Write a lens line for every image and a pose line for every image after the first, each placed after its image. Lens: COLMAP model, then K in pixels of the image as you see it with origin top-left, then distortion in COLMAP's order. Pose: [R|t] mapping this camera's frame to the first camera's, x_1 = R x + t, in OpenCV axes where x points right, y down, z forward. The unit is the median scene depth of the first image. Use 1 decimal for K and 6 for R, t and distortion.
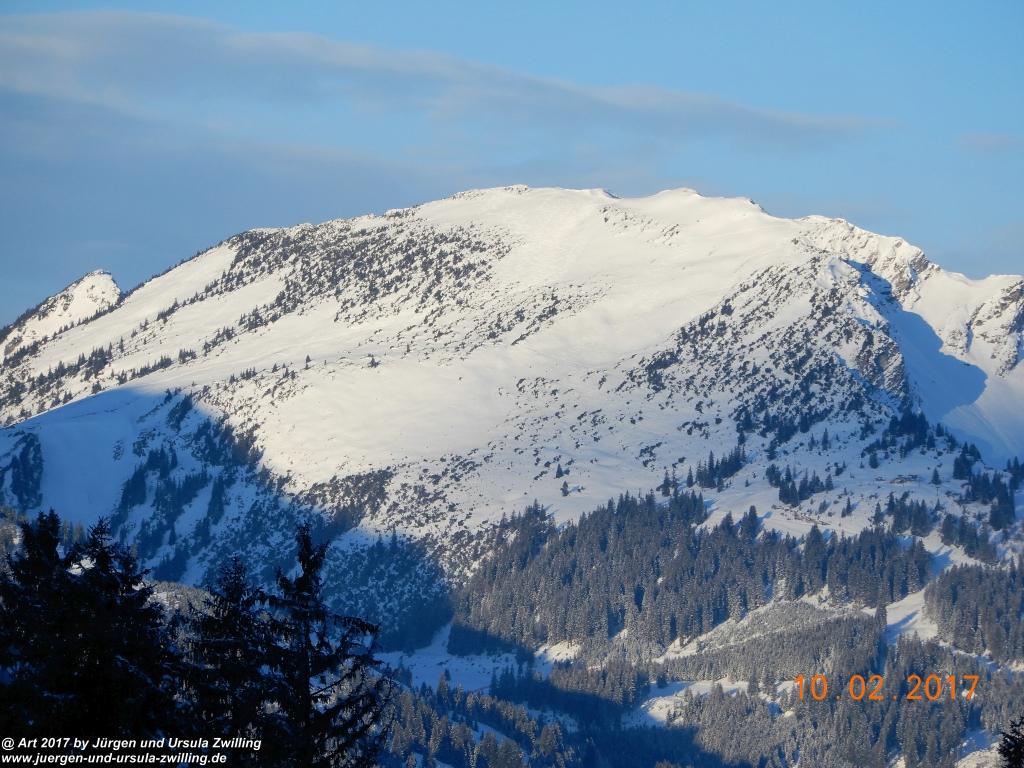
lens RADIAL K [[6267.3, 0, 512.0], [0, 6267.3, 384.0], [0, 0, 1]] dist [0.086064, 0.438729]
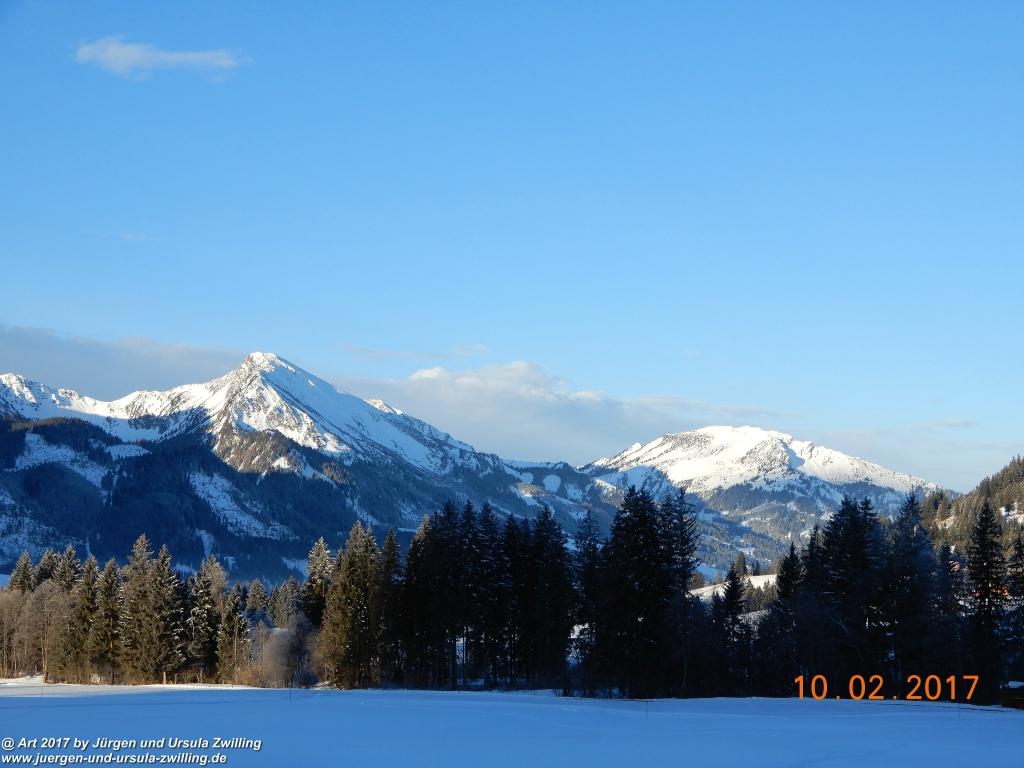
lens RADIAL K [[1701.6, 0, 512.0], [0, 1701.6, 384.0], [0, 0, 1]] dist [0.008737, -0.044380]
pose [[0.995303, -0.014321, -0.095748, -0.032662], [0.009235, 0.998533, -0.053351, 0.008789], [0.096371, 0.052216, 0.993975, -0.465462]]
